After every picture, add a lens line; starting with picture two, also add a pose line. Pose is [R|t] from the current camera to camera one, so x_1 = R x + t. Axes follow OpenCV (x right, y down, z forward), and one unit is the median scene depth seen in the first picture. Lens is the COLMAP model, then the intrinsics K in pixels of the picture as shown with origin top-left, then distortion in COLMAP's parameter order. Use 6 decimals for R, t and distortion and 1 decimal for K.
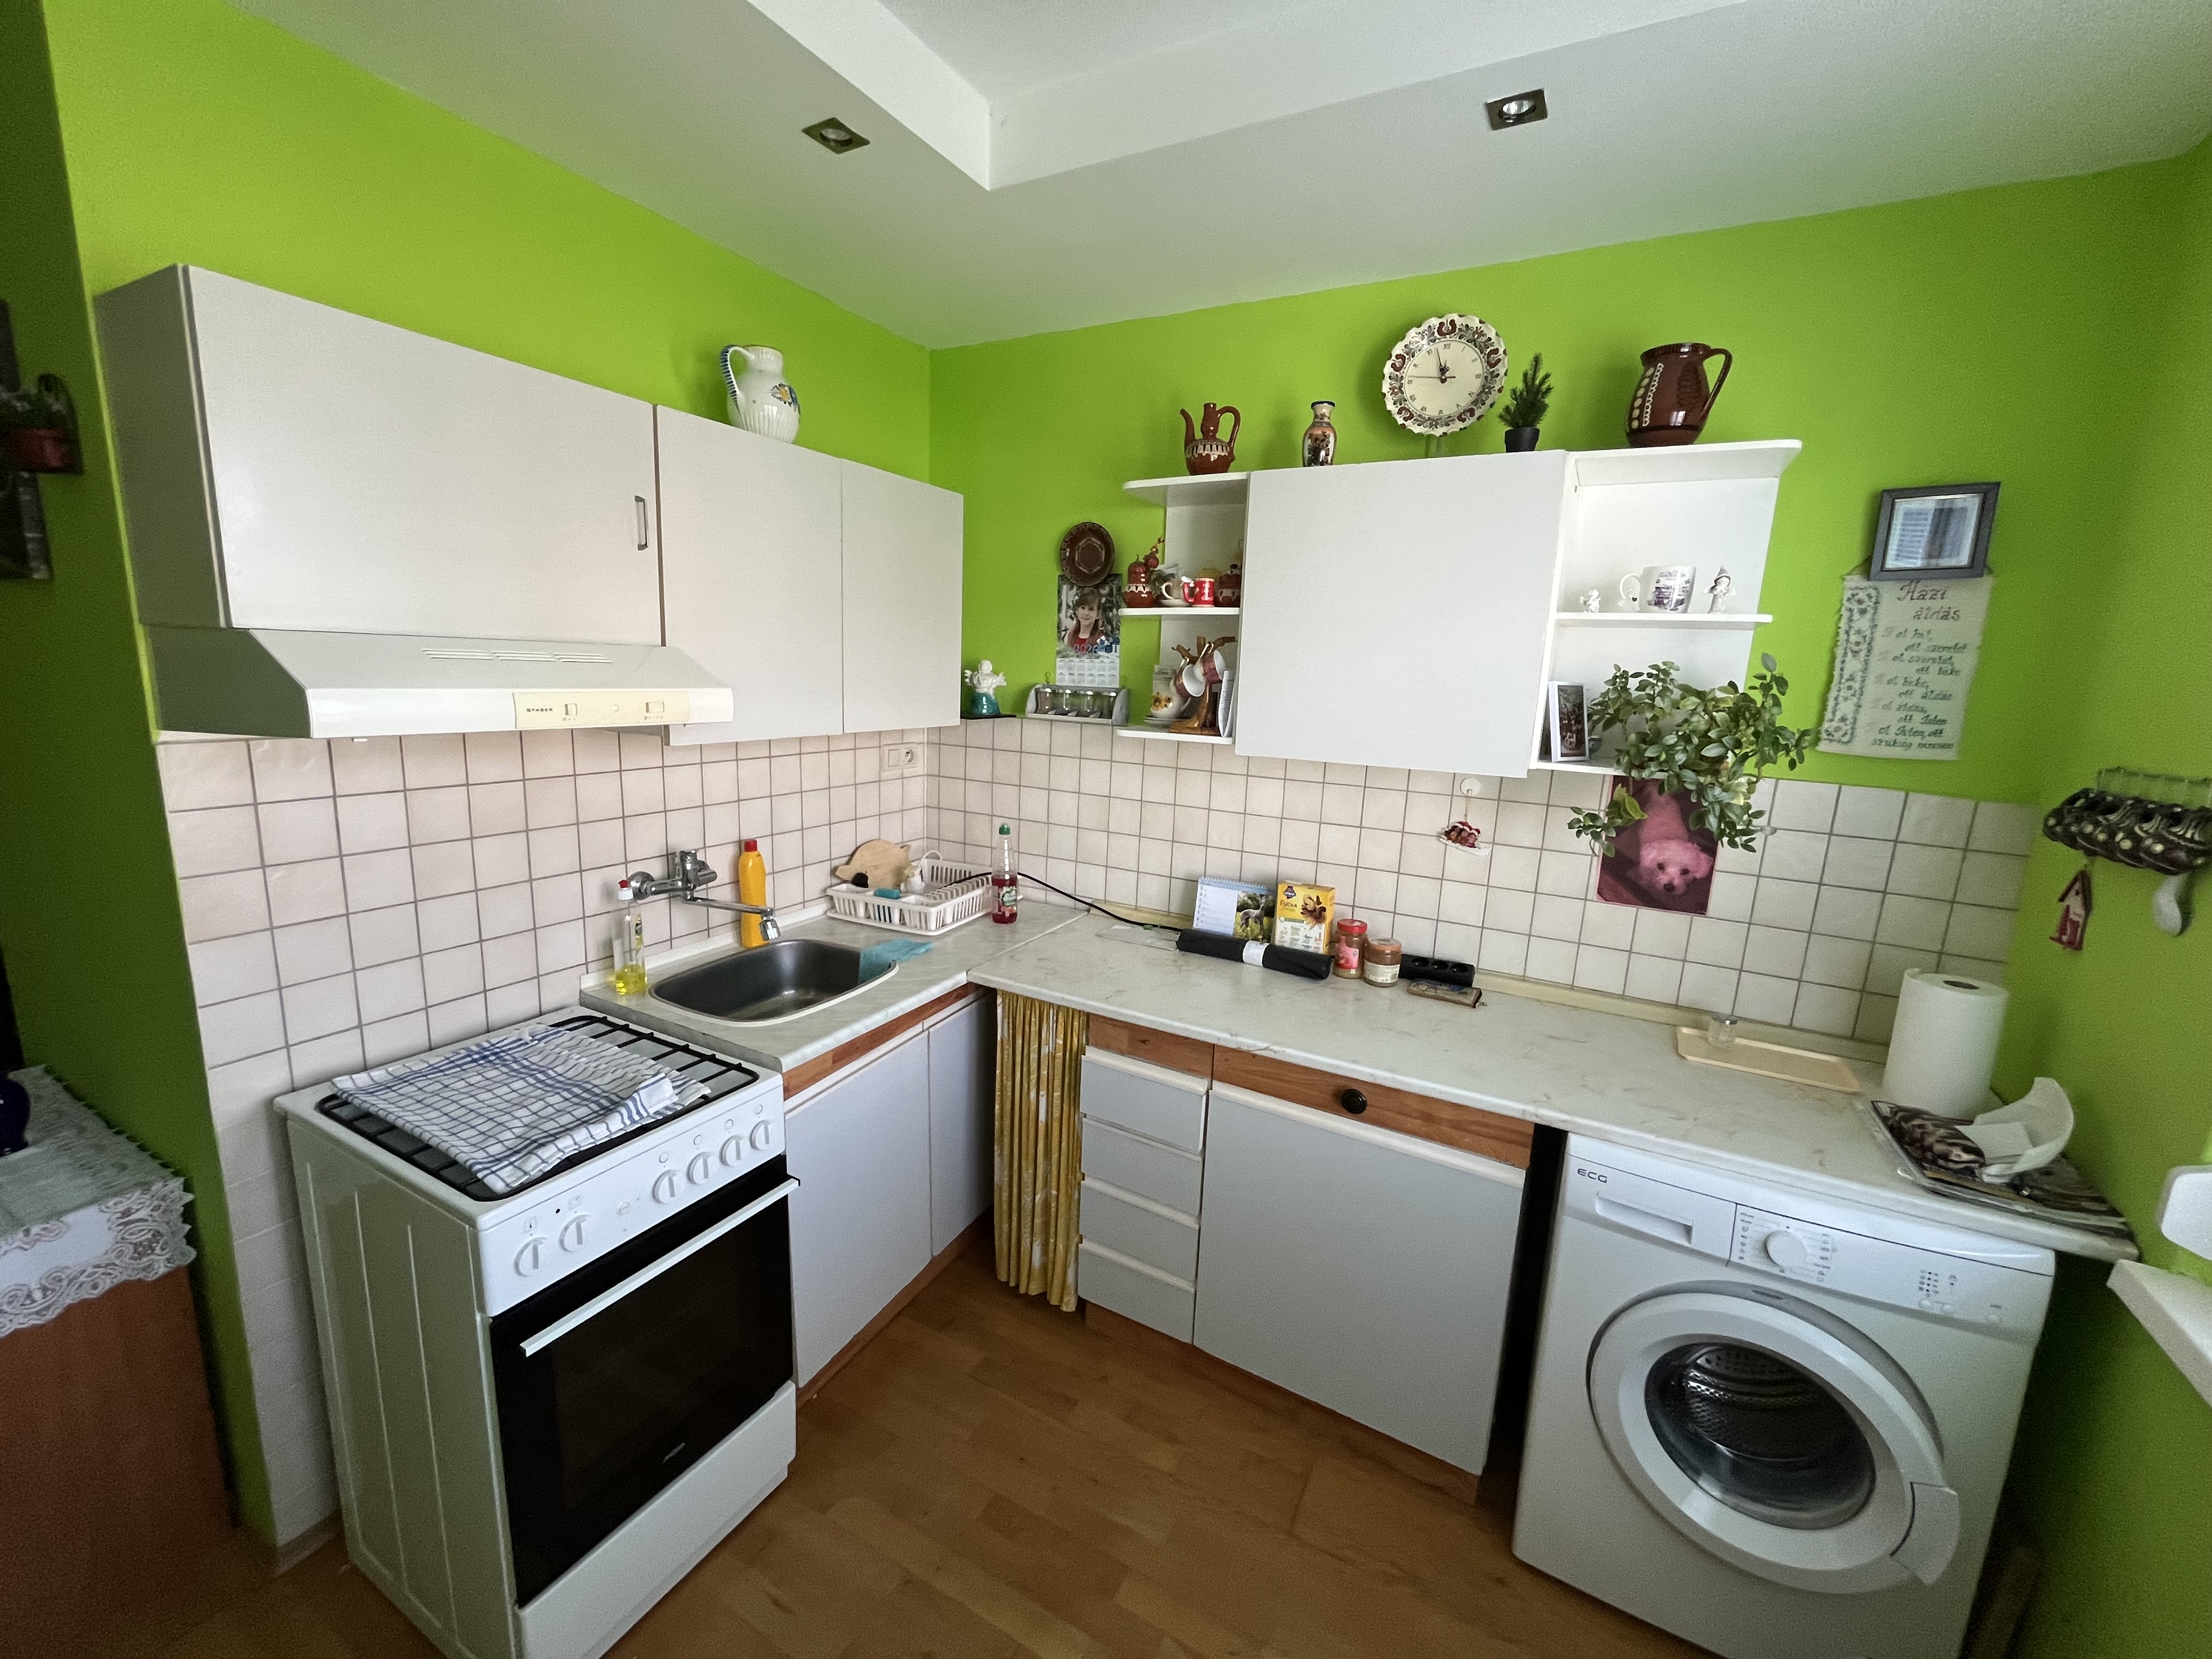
lens RADIAL K [[892.1, 0, 1099.9], [0, 892.1, 831.4], [0, 0, 1]] dist [-0.001335, 0.000089]
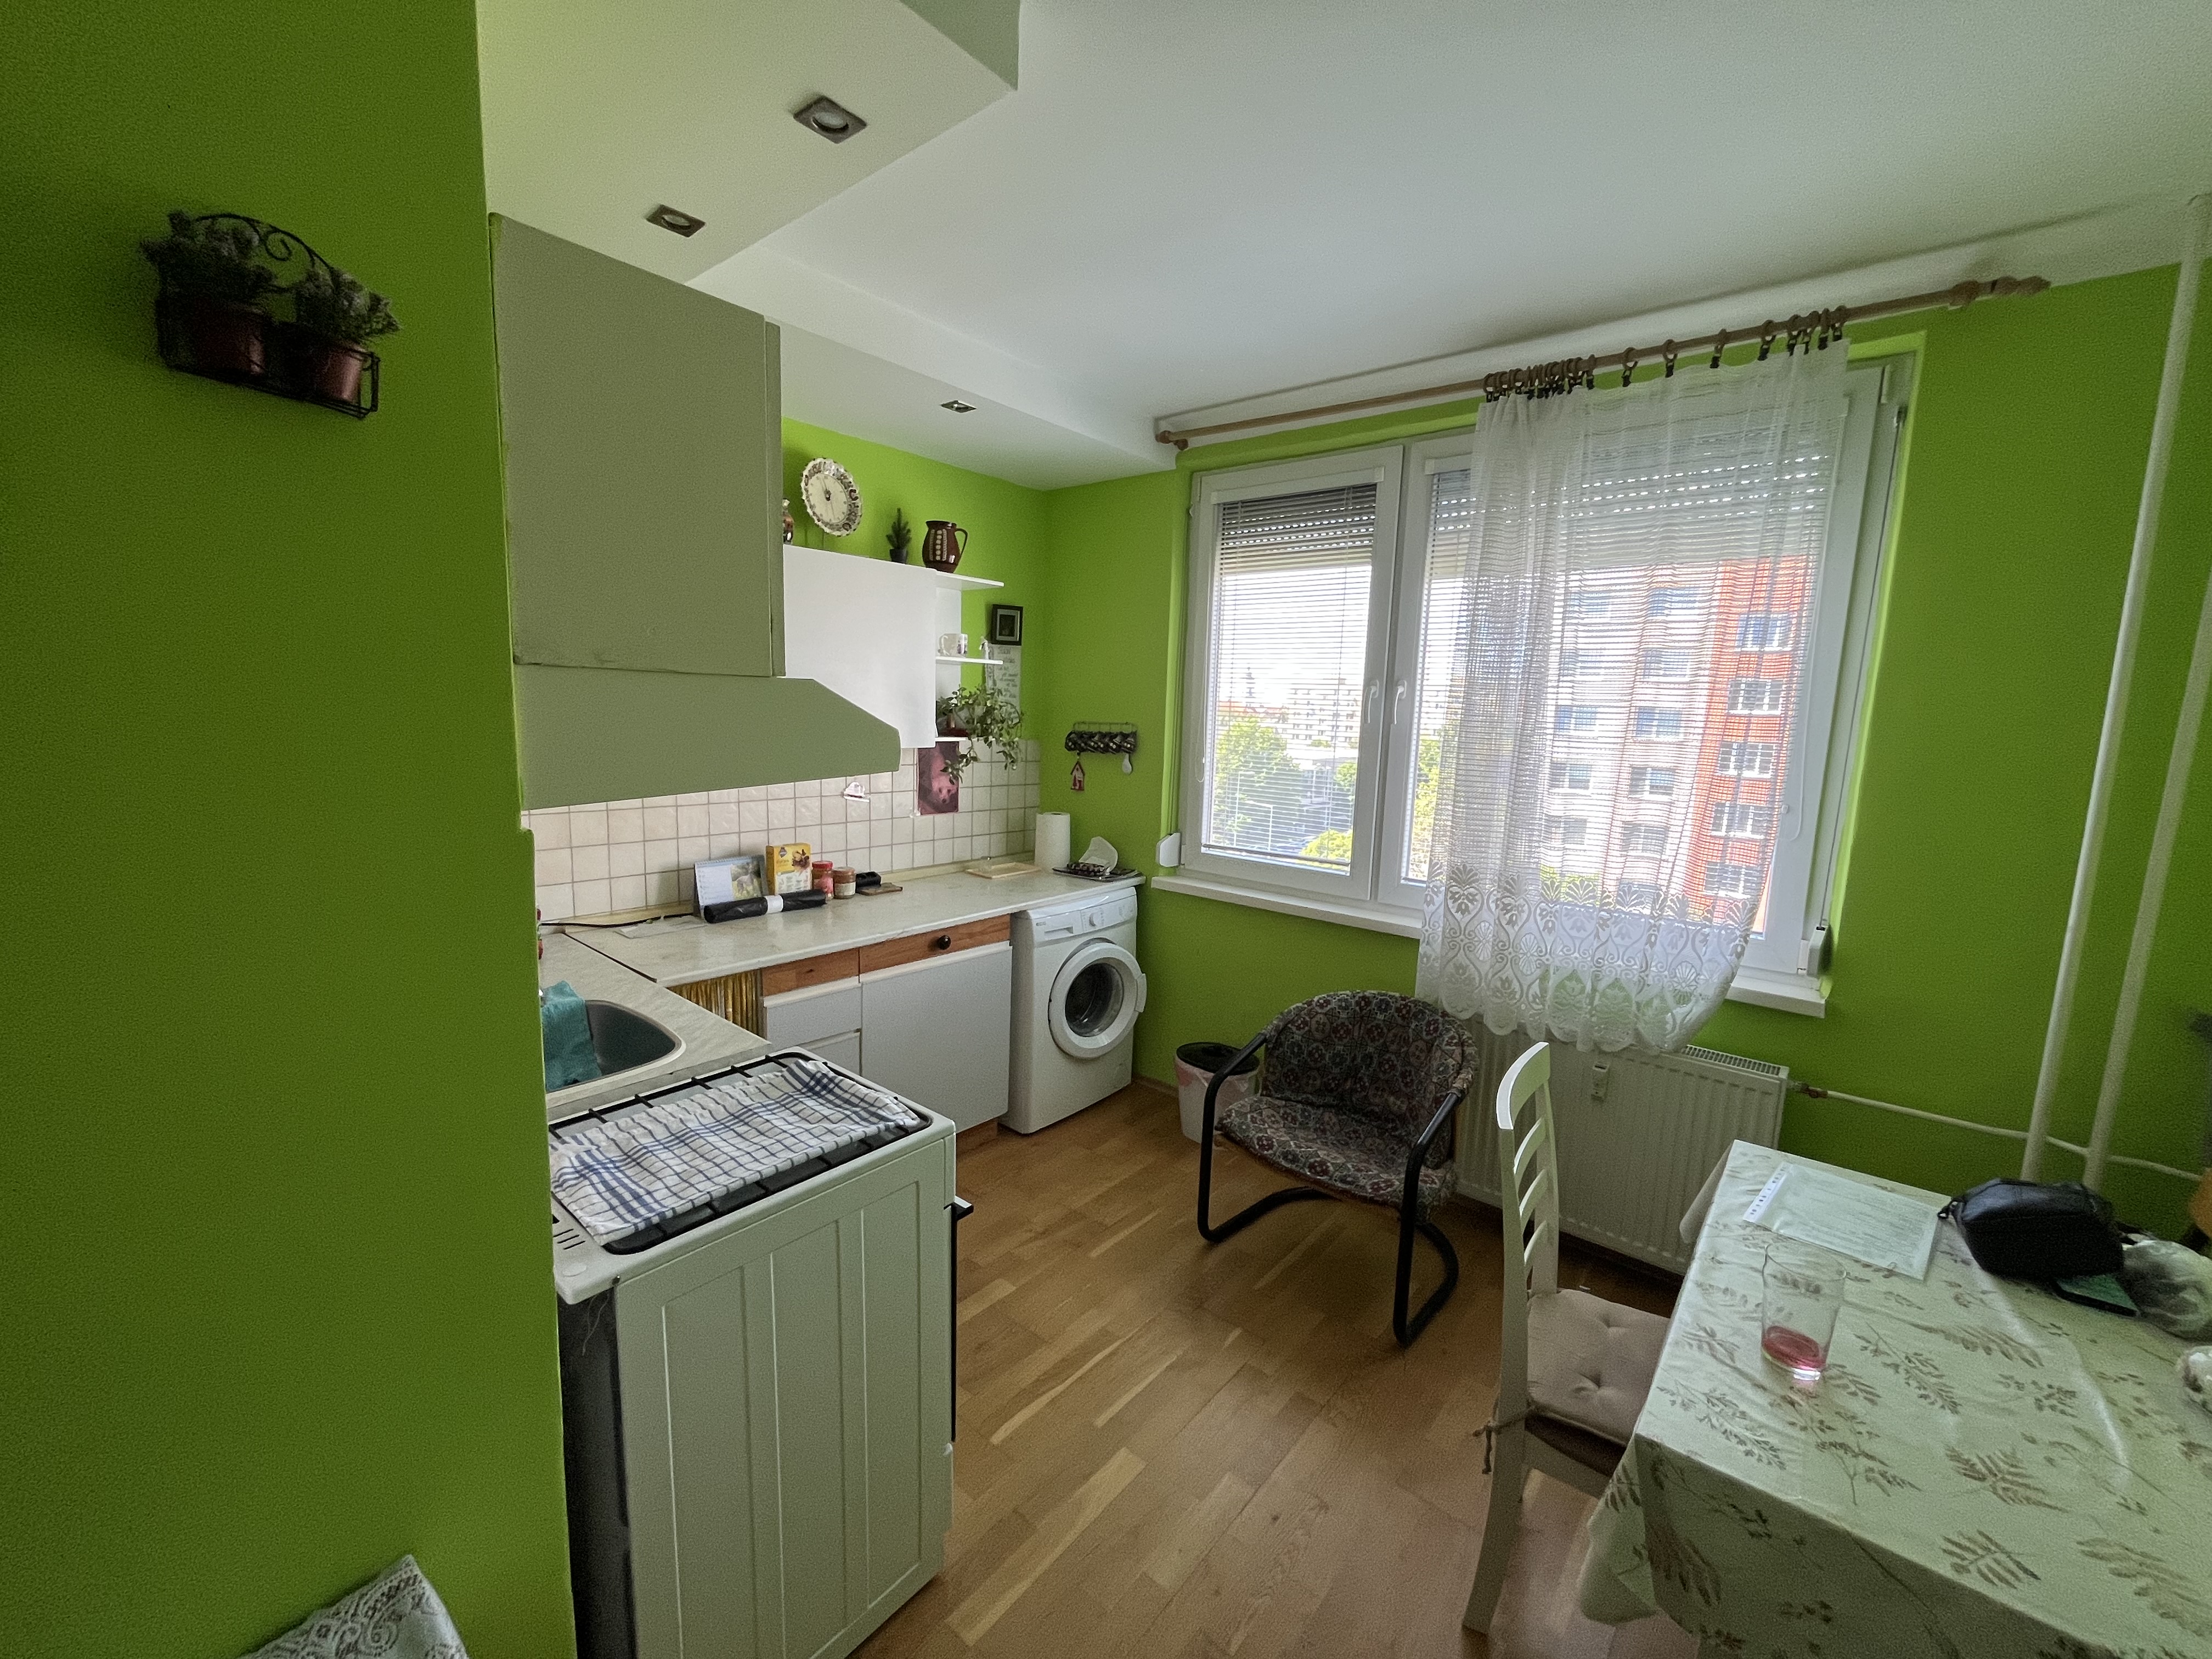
lens RADIAL K [[892.1, 0, 1106.9], [0, 892.1, 829.4], [0, 0, 1]] dist [-0.001335, 0.000089]
pose [[0.201965, -0.168331, 0.964819, -1.138117], [0.159890, 0.977570, 0.137086, -0.082743], [-0.966253, 0.126578, 0.224349, 0.263468]]
